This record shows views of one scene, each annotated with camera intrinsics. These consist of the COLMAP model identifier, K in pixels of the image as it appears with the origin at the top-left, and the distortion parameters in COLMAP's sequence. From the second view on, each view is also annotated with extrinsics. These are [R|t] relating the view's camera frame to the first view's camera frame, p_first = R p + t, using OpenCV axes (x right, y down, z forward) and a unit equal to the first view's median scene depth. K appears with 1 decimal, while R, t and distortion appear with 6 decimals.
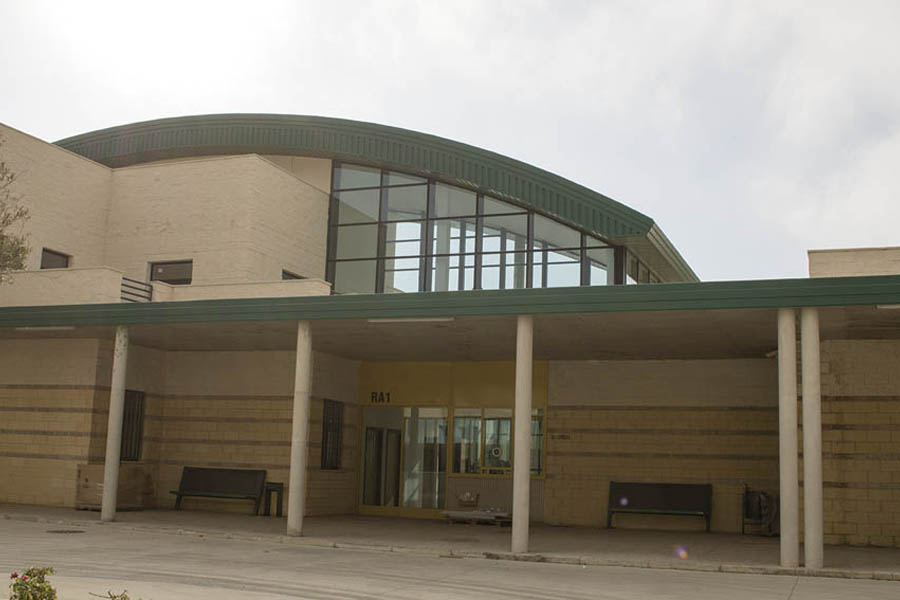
lens RADIAL K [[996.5, 0, 447.9], [0, 996.5, 298.7], [0, 0, 1]] dist [-0.110319, 0.000000]
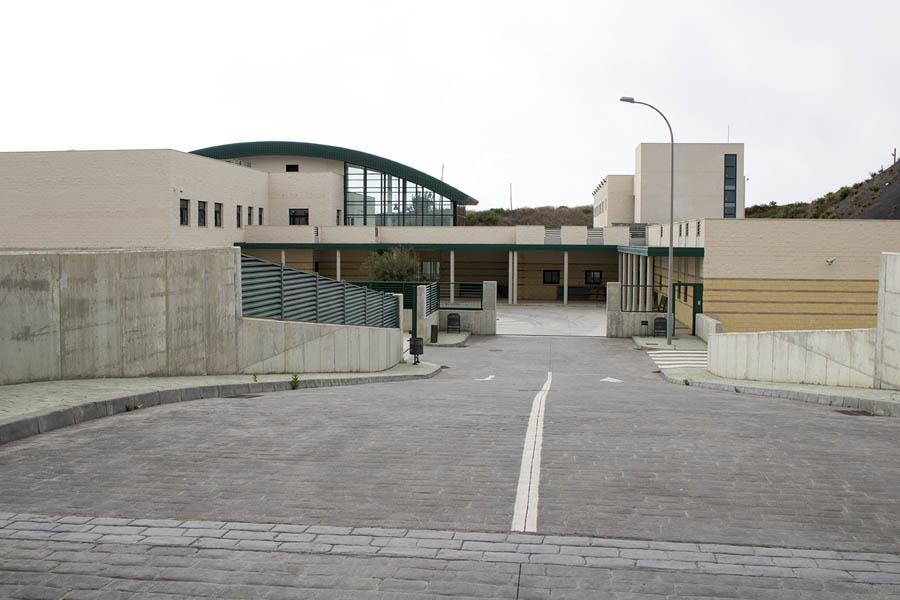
lens RADIAL K [[996.5, 0, 449.1], [0, 996.5, 299.1], [0, 0, 1]] dist [-0.110319, 0.000000]
pose [[0.953733, -0.069608, 0.292485, -0.895669], [-0.011900, 0.963328, 0.268064, -0.691912], [-0.300418, -0.259142, 0.917929, -2.224757]]
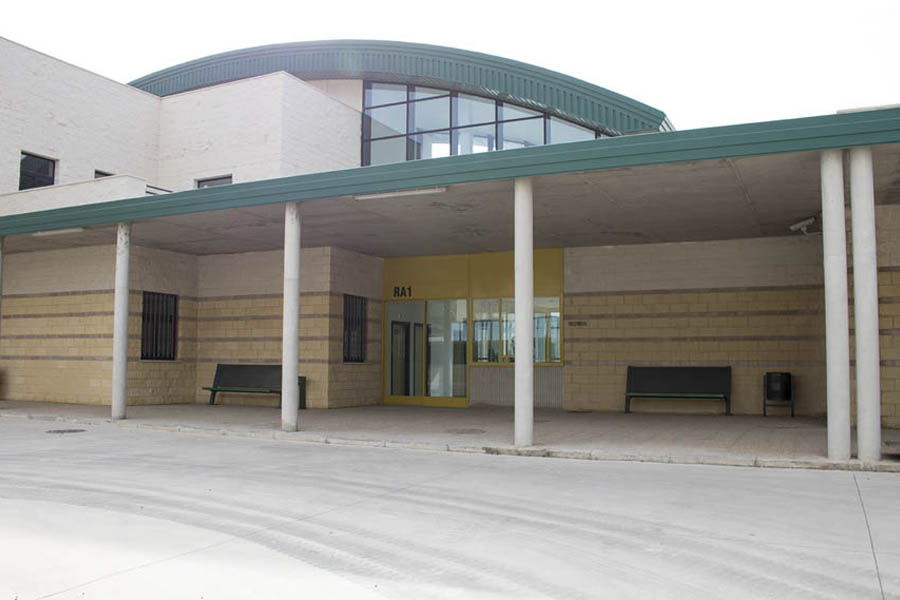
lens RADIAL K [[762.2, 0, 452.5], [0, 762.2, 306.4], [0, 0, 1]] dist [-0.126516, 0.036423]
pose [[0.996917, -0.032486, -0.071425, 0.043407], [0.039001, 0.995014, 0.091789, 0.046617], [0.068087, -0.094292, 0.993214, 0.230777]]
